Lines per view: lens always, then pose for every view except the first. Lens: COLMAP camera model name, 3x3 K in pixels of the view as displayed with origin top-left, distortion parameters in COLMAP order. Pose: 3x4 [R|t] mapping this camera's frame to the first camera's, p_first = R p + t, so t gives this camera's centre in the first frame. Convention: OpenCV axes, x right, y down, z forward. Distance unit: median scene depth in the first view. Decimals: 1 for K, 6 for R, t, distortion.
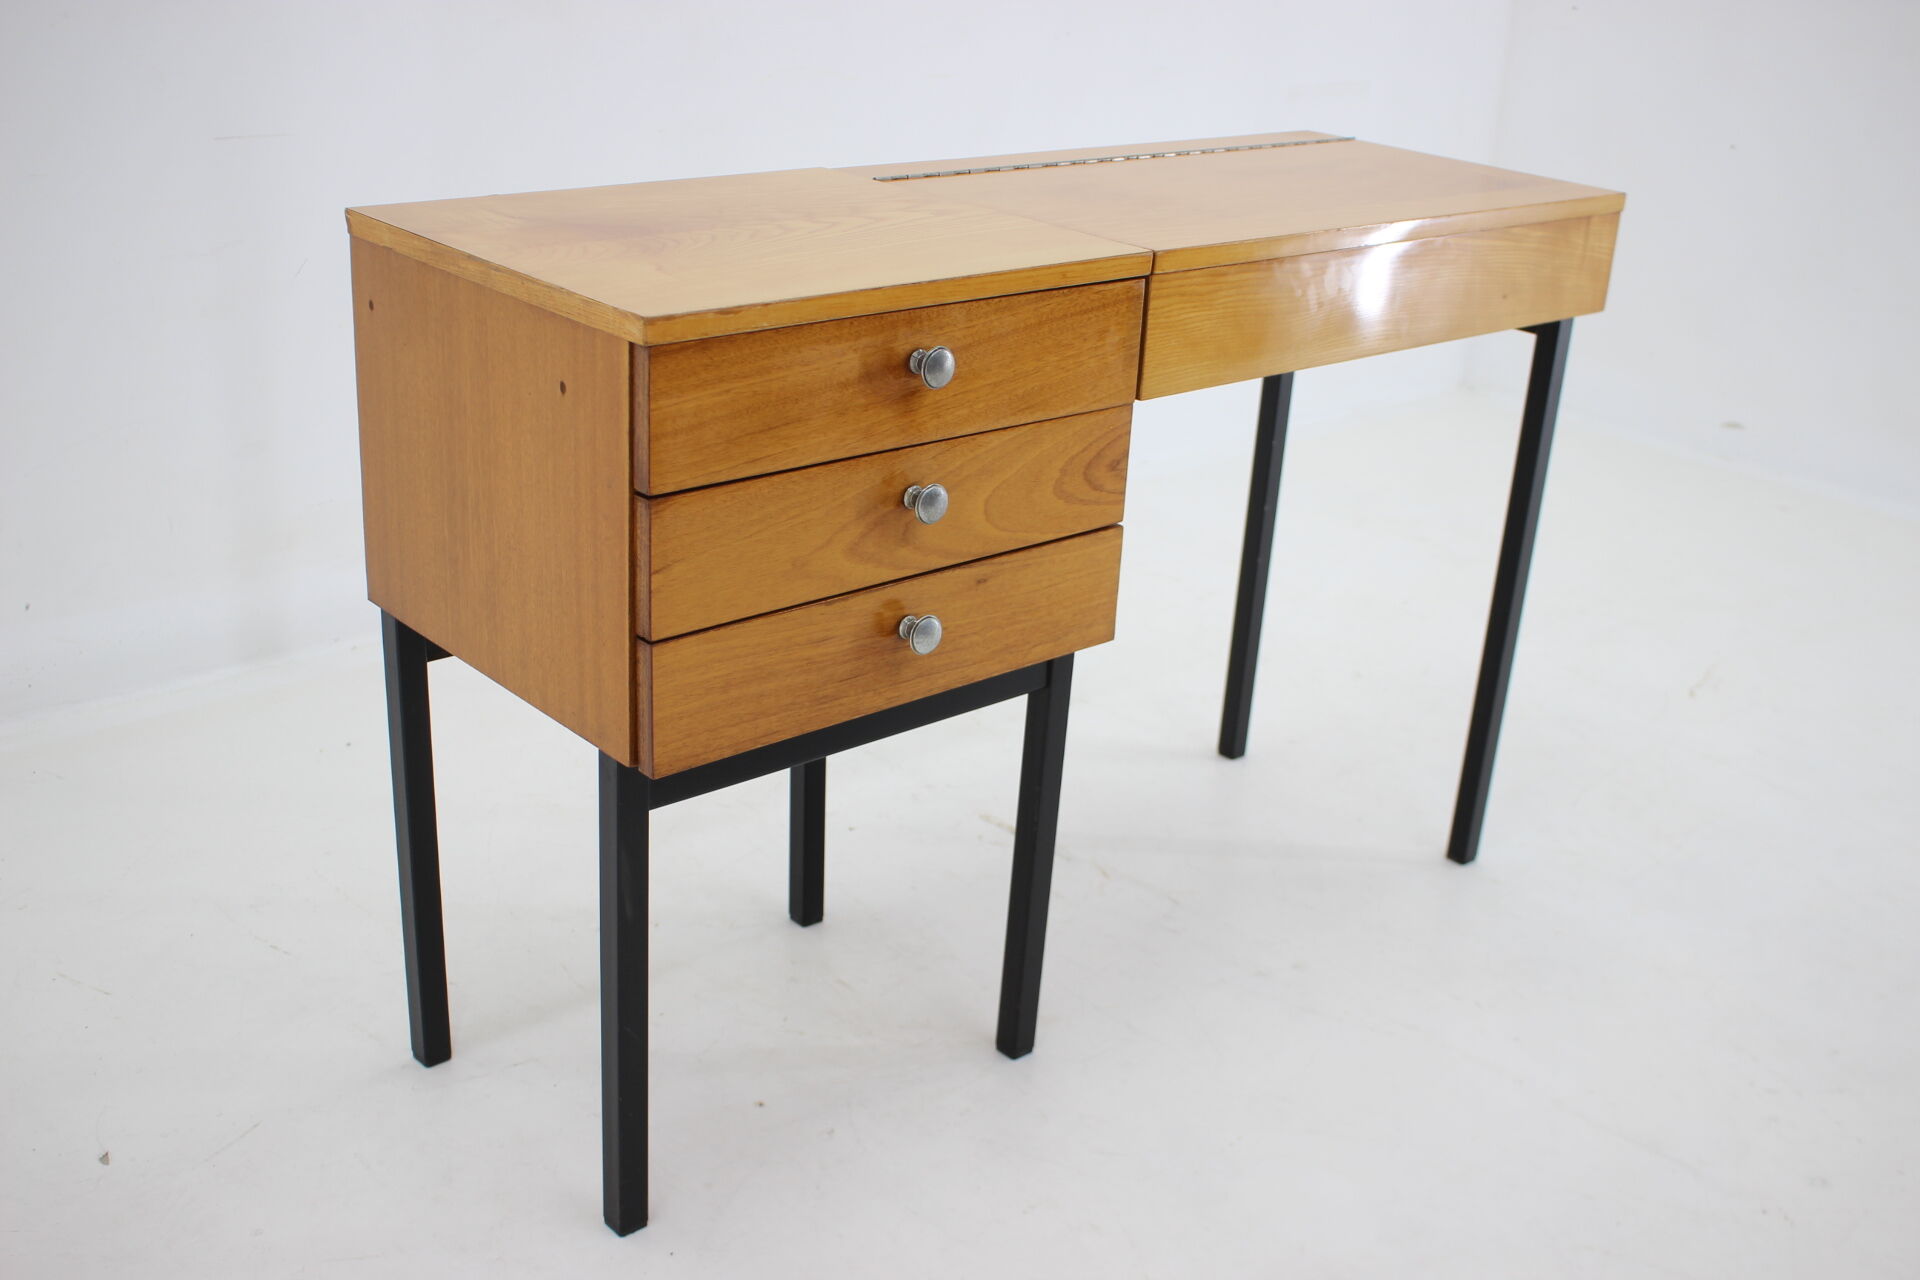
lens RADIAL K [[2103.6, 0, 964.0], [0, 2103.6, 627.4], [0, 0, 1]] dist [-0.084864, 0.000000]
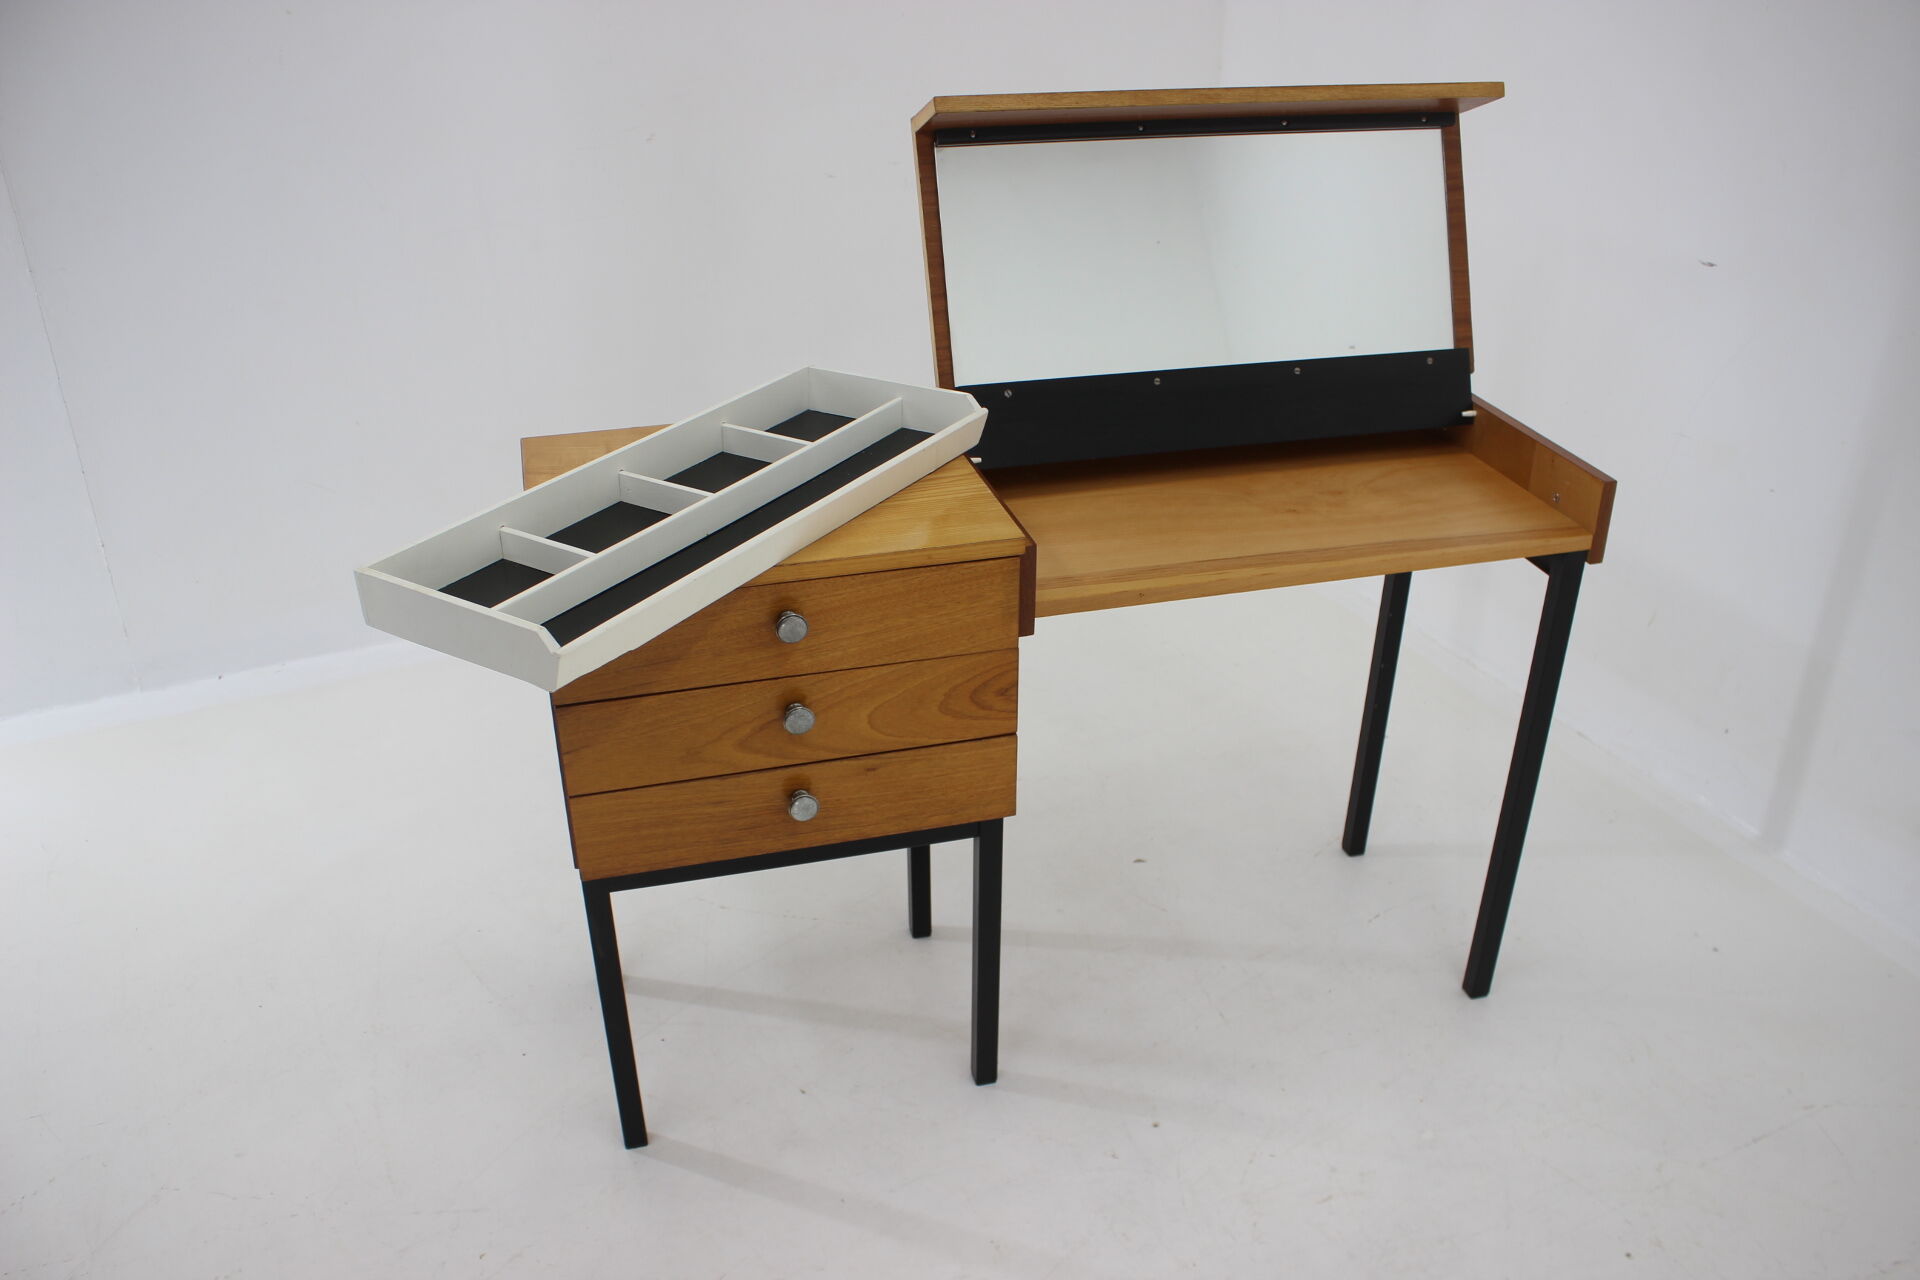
lens RADIAL K [[1596.3, 0, 948.9], [0, 1596.3, 652.5], [0, 0, 1]] dist [-0.133986, 0.030115]
pose [[0.885479, 0.163328, -0.435029, 0.502389], [-0.116459, 0.984316, 0.132508, -0.245690], [0.449849, -0.066670, 0.890613, 0.132033]]
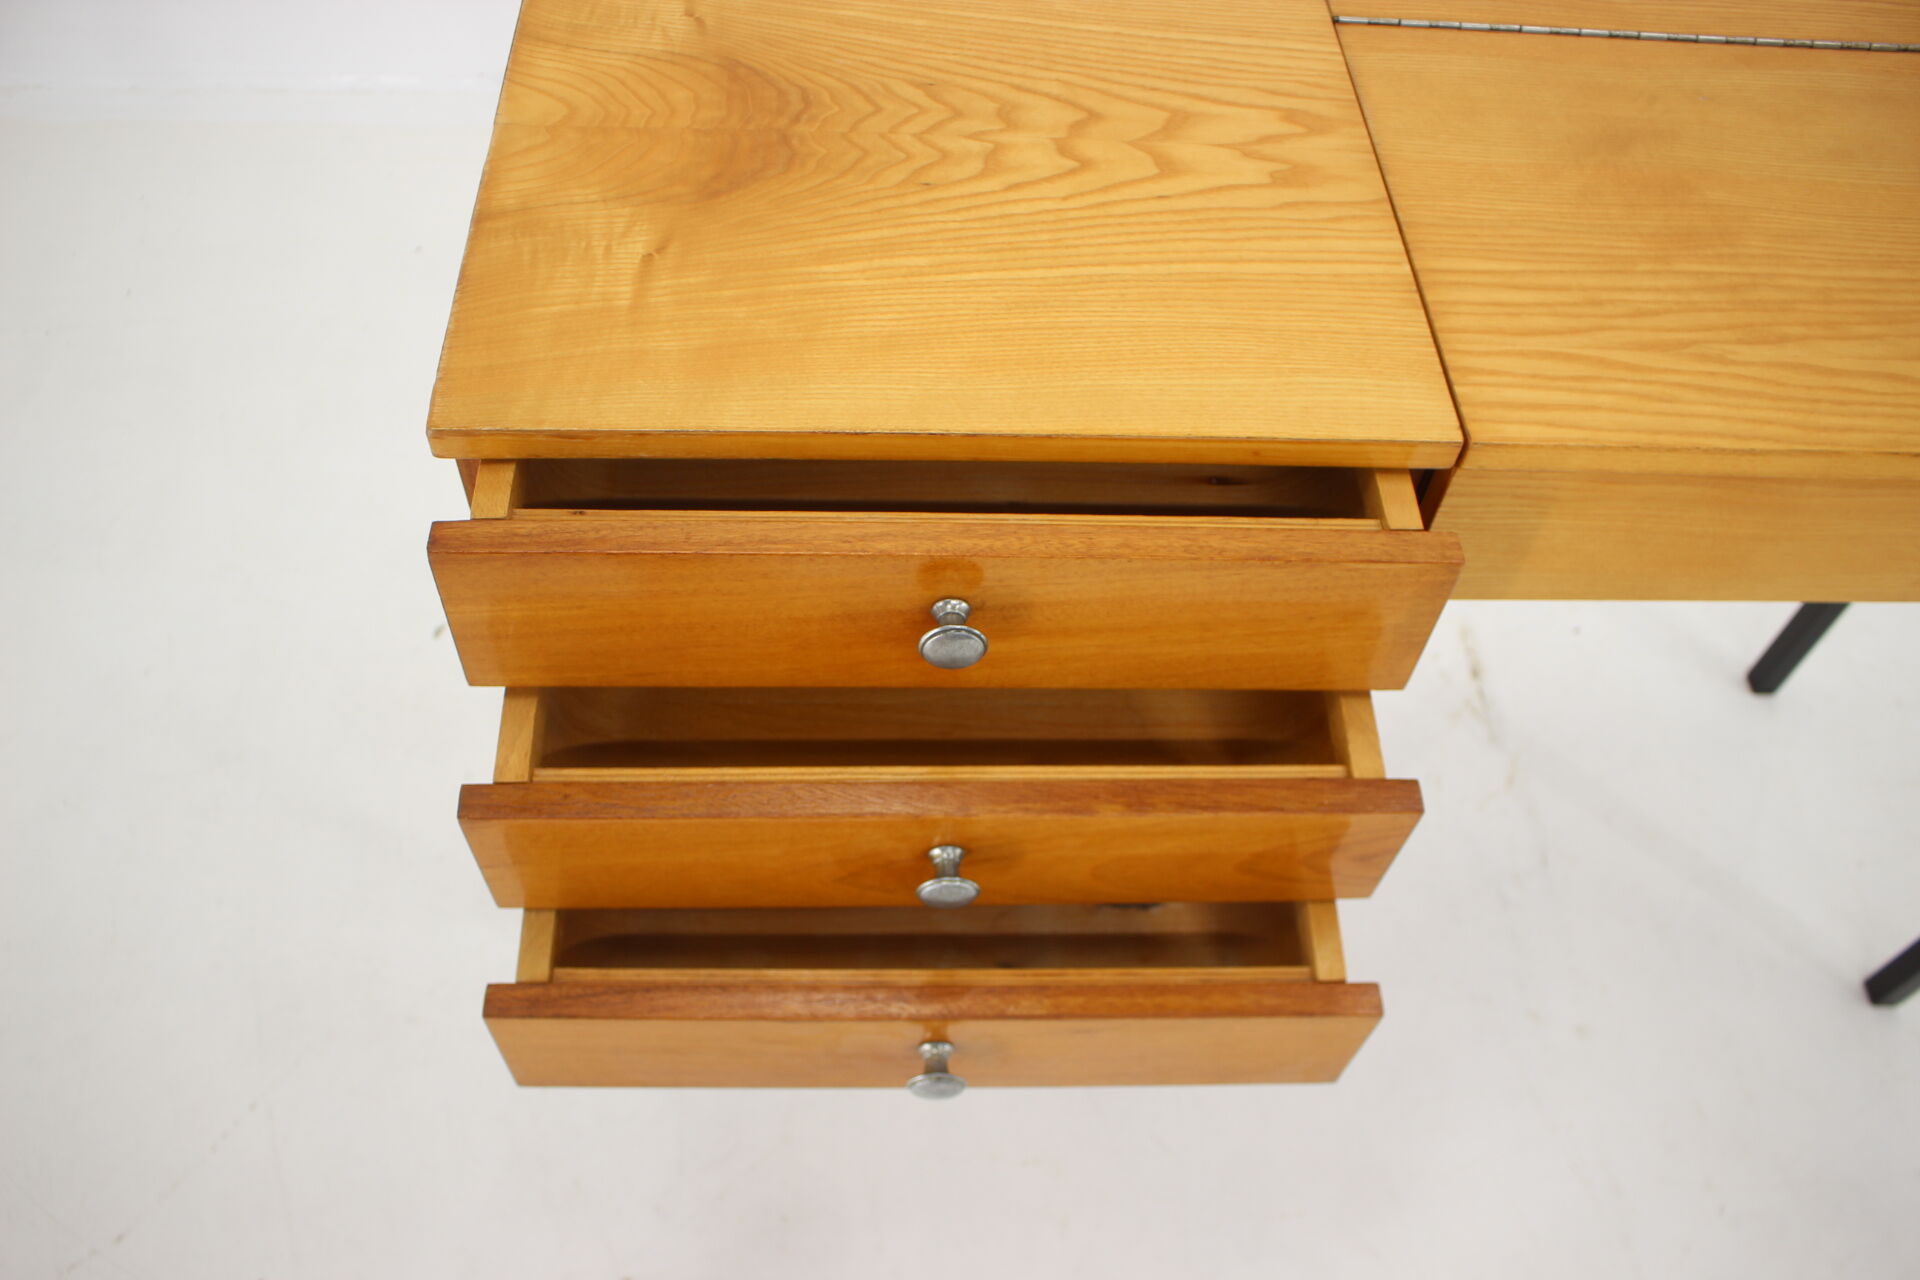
lens RADIAL K [[1602.1, 0, 958.7], [0, 1602.1, 650.2], [0, 0, 1]] dist [-0.144790, 0.109850]
pose [[0.762905, 0.516366, -0.389027, 0.195523], [-0.245121, 0.787831, 0.565012, -0.370664], [0.598240, -0.335692, 0.727612, 0.599935]]
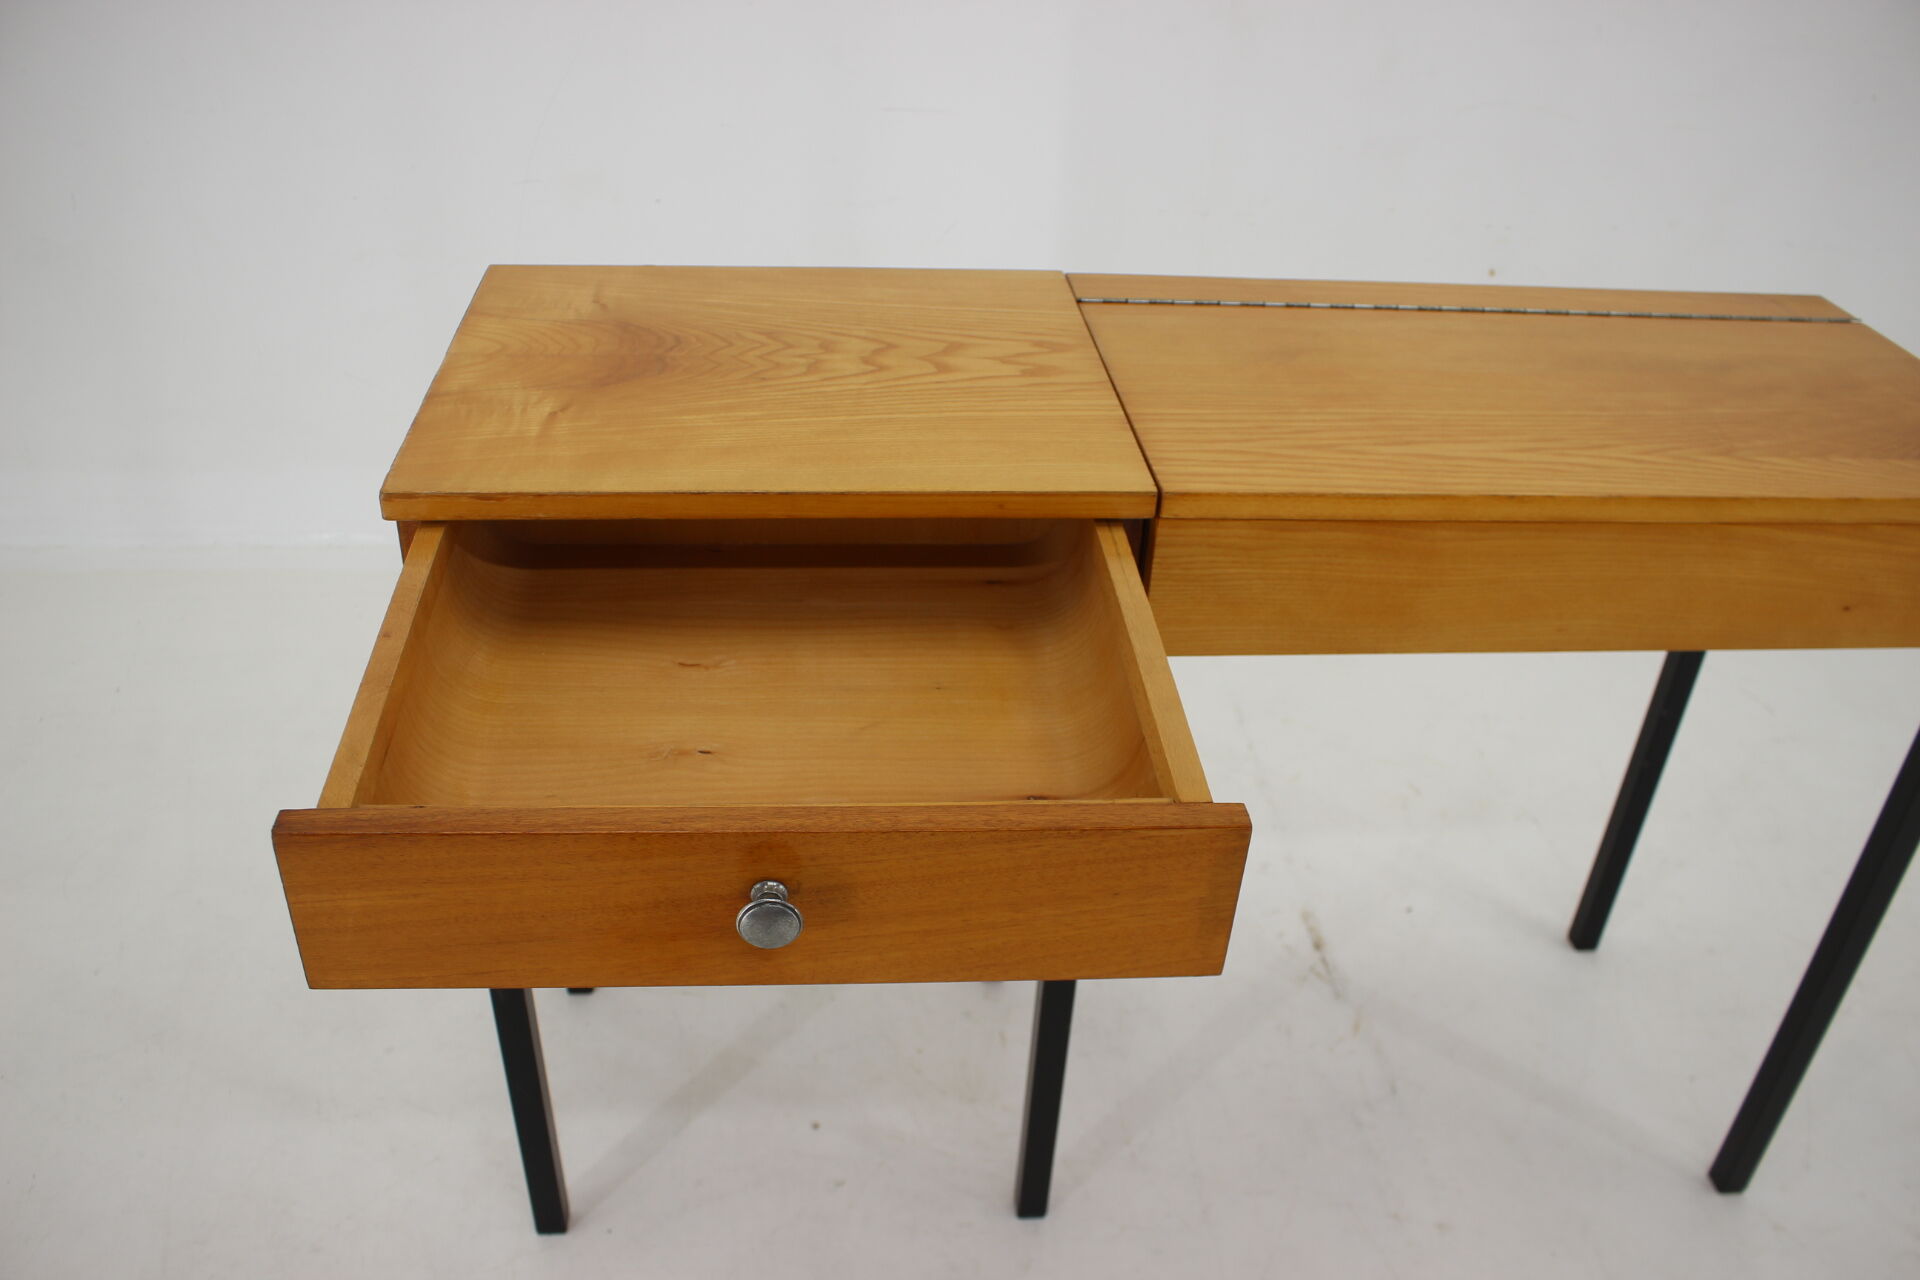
lens RADIAL K [[1602.1, 0, 959.9], [0, 1602.1, 648.3], [0, 0, 1]] dist [-0.144790, 0.109850]
pose [[0.794986, 0.302305, -0.525936, 0.387157], [-0.218402, 0.951477, 0.216775, -0.251355], [0.565949, -0.057467, 0.822435, 0.481838]]
